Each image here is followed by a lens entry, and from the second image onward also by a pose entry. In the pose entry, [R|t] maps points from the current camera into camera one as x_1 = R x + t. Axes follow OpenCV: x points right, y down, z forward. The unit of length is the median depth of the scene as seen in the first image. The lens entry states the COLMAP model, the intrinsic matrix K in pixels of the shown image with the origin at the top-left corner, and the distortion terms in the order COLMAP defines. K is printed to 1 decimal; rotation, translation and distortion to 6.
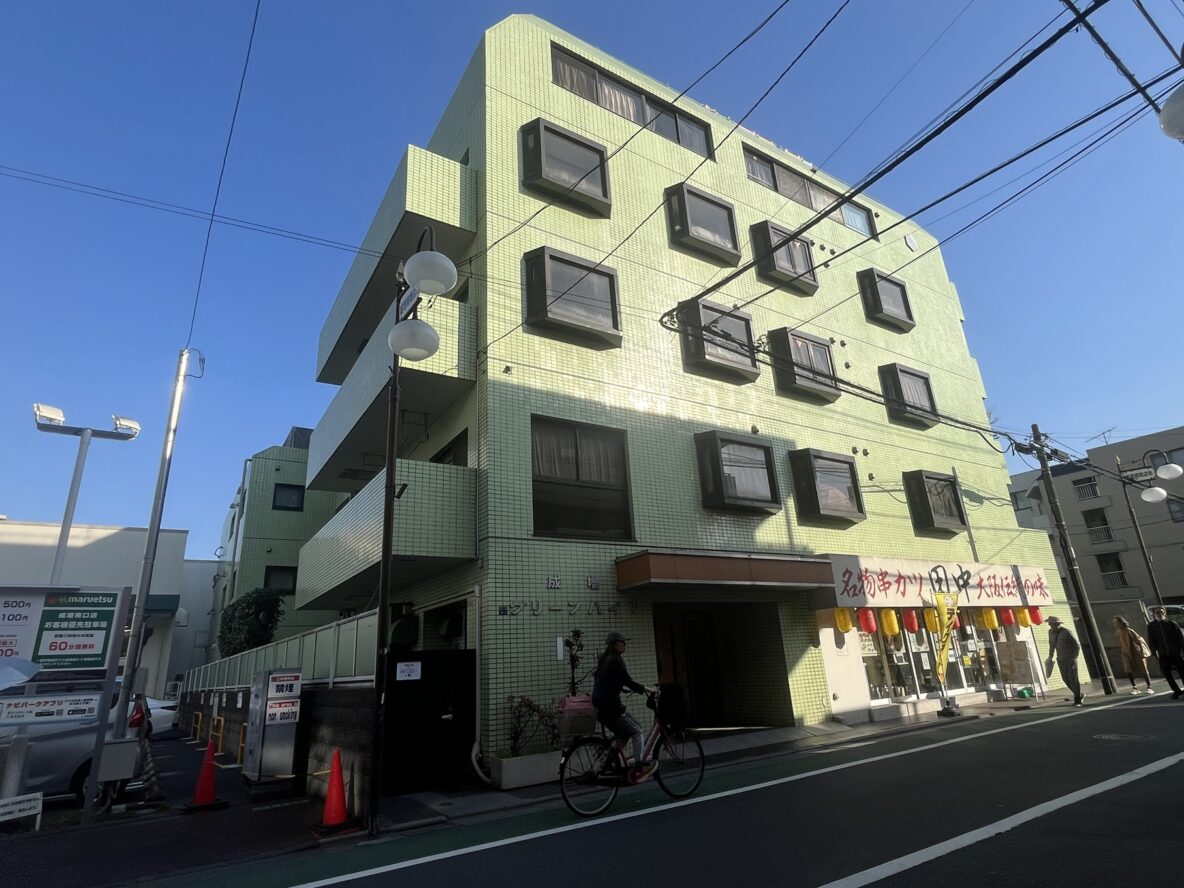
lens RADIAL K [[637.5, 0, 592.0], [0, 637.5, 443.1], [0, 0, 1]] dist [0.002474, 0.000094]
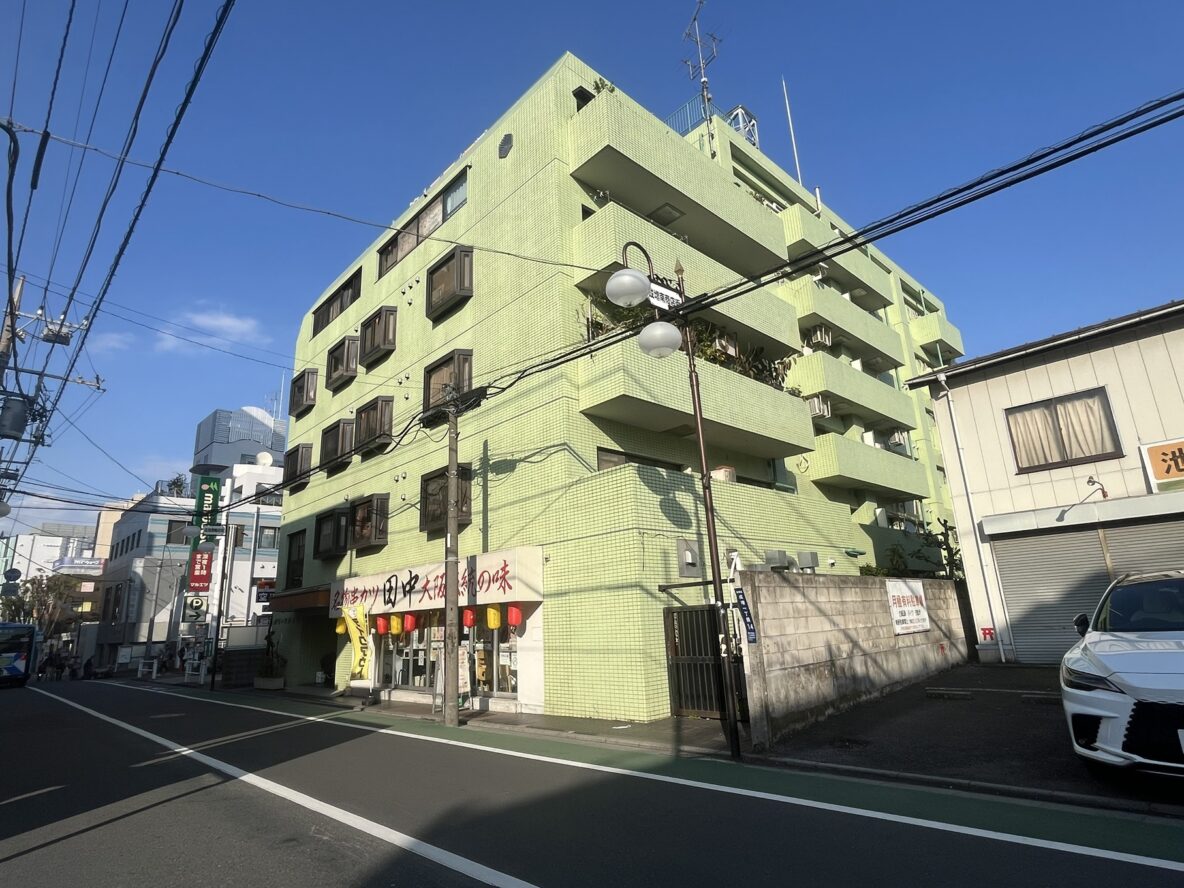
lens RADIAL K [[637.5, 0, 591.4], [0, 637.5, 442.9], [0, 0, 1]] dist [0.002474, 0.000094]
pose [[0.195117, -0.213742, -0.957206, 1.685841], [0.358201, 0.924076, -0.133328, 0.245815], [0.913029, -0.316858, 0.256866, 1.084825]]
